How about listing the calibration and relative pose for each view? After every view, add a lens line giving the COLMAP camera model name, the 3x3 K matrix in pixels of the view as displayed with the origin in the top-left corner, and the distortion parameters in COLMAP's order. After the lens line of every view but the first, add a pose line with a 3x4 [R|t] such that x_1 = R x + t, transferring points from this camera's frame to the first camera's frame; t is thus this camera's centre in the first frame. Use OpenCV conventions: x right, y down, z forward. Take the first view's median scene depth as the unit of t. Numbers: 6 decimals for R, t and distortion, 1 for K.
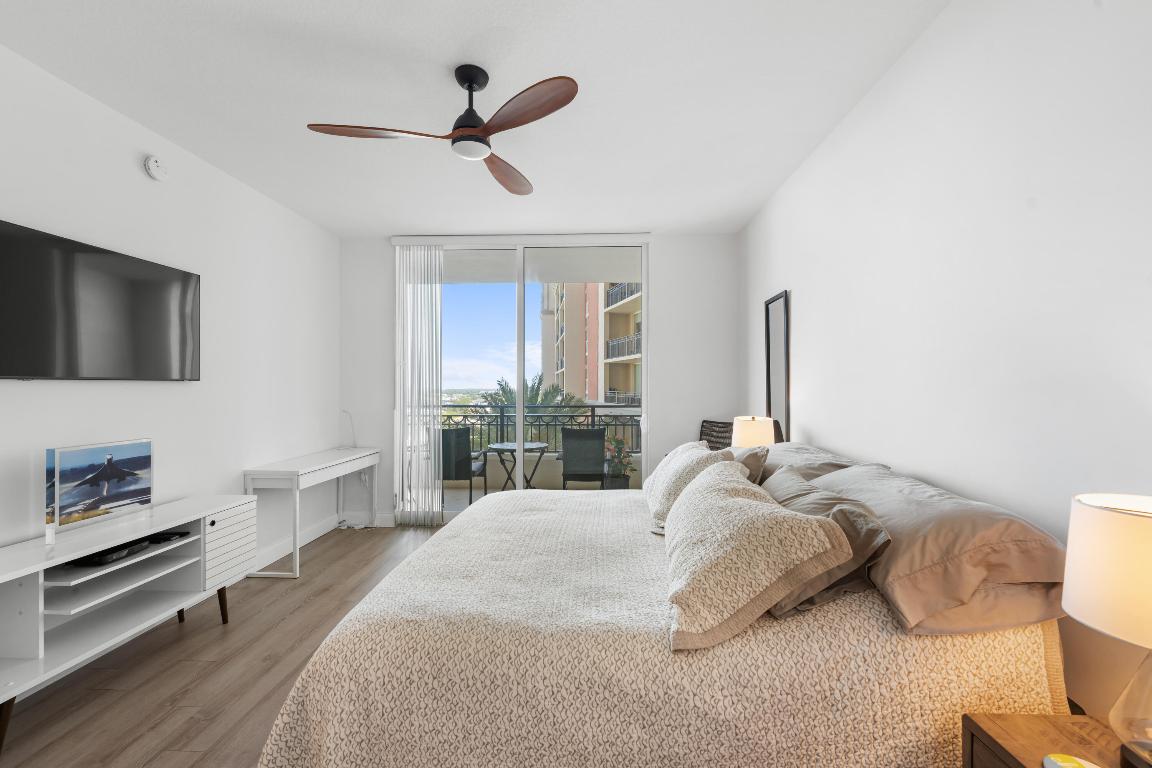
lens RADIAL K [[478.3, 0, 576.0], [0, 478.3, 384.0], [0, 0, 1]] dist [-0.000954, 0.000040]
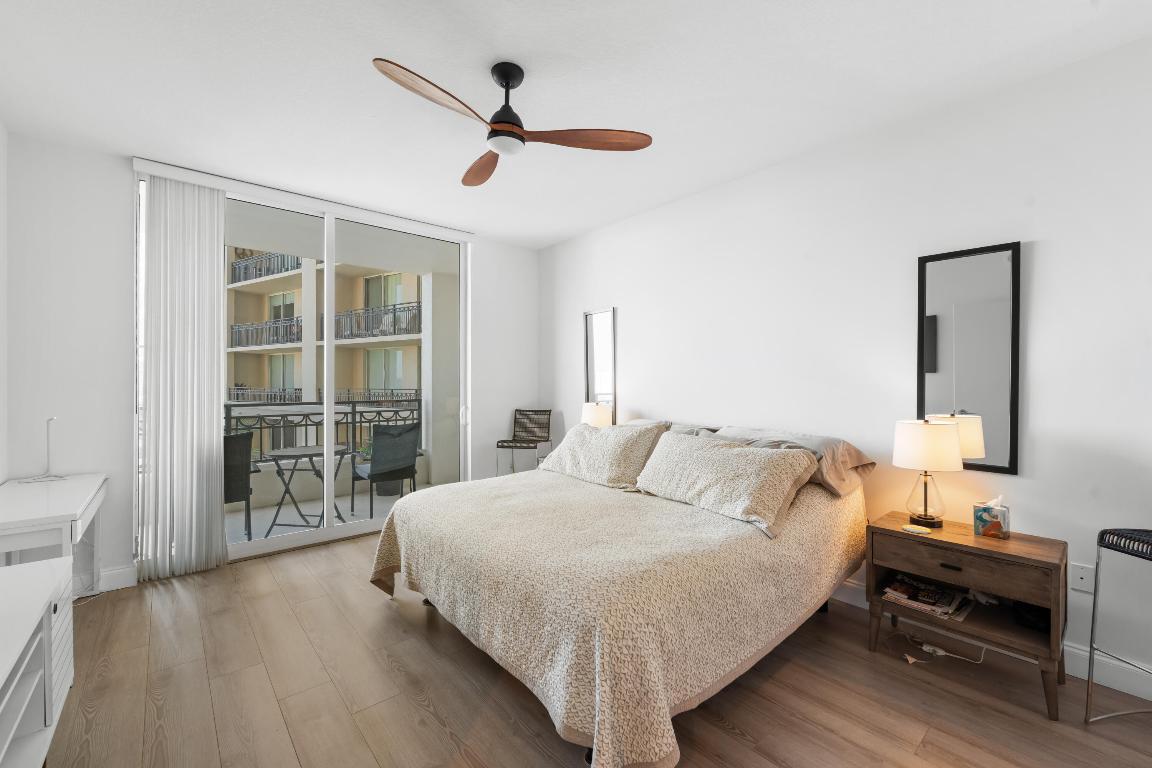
lens RADIAL K [[478.3, 0, 576.0], [0, 478.3, 384.0], [0, 0, 1]] dist [-0.000954, 0.000040]
pose [[0.727162, -0.001876, 0.686463, -0.396335], [-0.004854, 0.999957, 0.007875, 0.004669], [-0.686448, -0.009058, 0.727122, 0.075194]]
